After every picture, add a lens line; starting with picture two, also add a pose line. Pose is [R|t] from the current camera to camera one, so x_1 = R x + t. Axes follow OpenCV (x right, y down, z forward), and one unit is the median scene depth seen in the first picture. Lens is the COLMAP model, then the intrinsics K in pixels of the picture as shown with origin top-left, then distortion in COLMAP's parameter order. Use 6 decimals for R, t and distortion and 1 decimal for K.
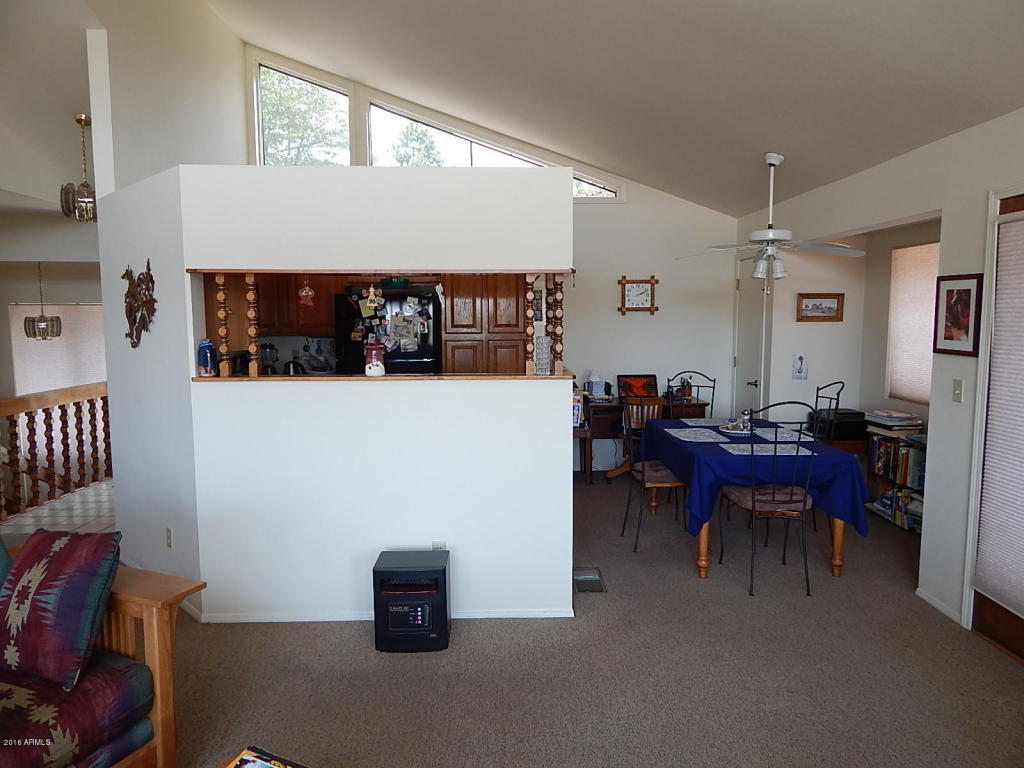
lens RADIAL K [[680.0, 0, 512.0], [0, 680.0, 384.0], [0, 0, 1]] dist [0.015876, -0.015339]
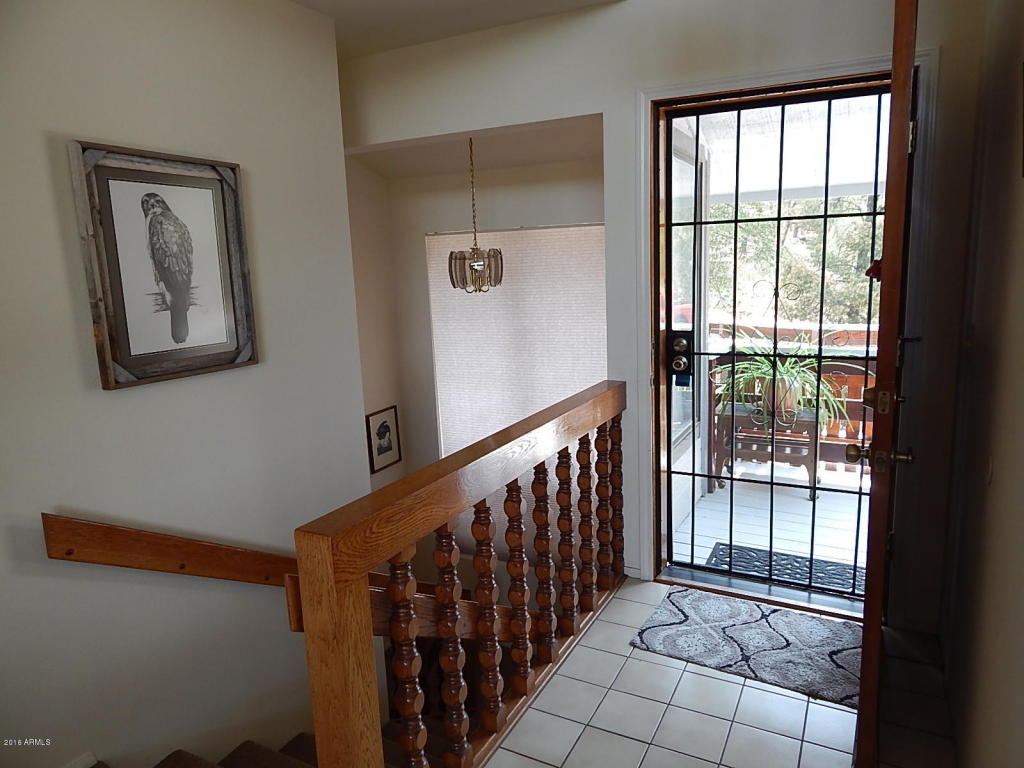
lens RADIAL K [[680.0, 0, 512.4], [0, 680.0, 382.1], [0, 0, 1]] dist [0.015876, -0.015339]
pose [[0.879601, 0.058390, -0.472115, -0.388407], [-0.018273, 0.995853, 0.089120, -0.040752], [0.475361, -0.069763, 0.877021, 0.513503]]
